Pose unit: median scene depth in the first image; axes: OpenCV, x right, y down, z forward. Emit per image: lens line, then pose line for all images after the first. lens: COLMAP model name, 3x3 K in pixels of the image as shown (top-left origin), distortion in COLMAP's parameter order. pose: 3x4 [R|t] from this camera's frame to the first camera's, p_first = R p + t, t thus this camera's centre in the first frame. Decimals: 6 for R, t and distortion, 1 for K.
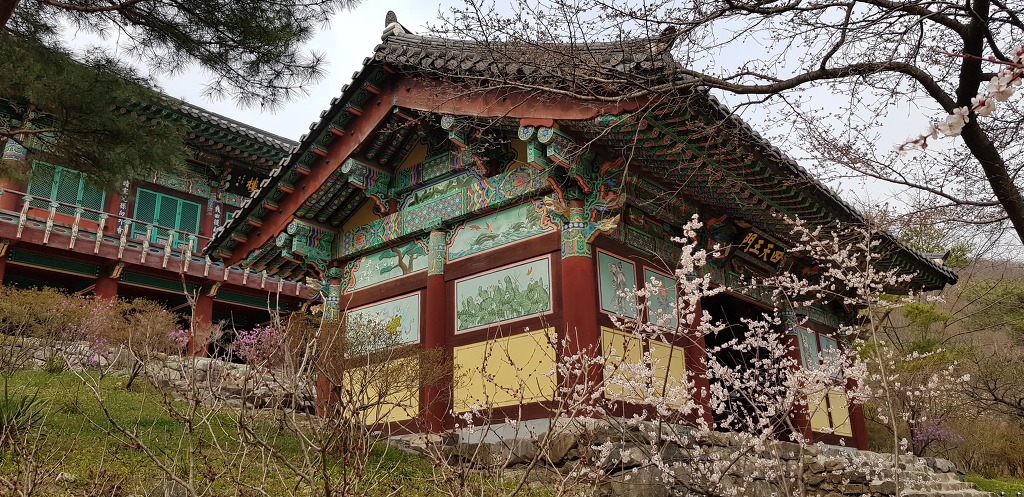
lens RADIAL K [[815.9, 0, 497.8], [0, 815.9, 248.4], [0, 0, 1]] dist [-0.004112, -0.002414]
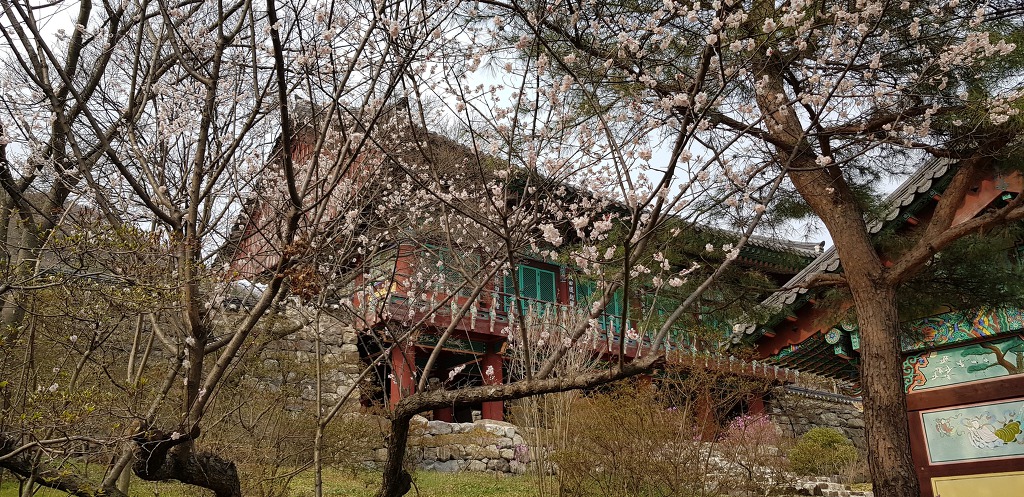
lens RADIAL K [[815.9, 0, 497.8], [0, 815.9, 248.4], [0, 0, 1]] dist [-0.004112, -0.002414]
pose [[0.976645, -0.064330, -0.205002, -0.445668], [0.057948, 0.997634, -0.036993, -0.100009], [0.206897, 0.024250, 0.978062, 0.000150]]
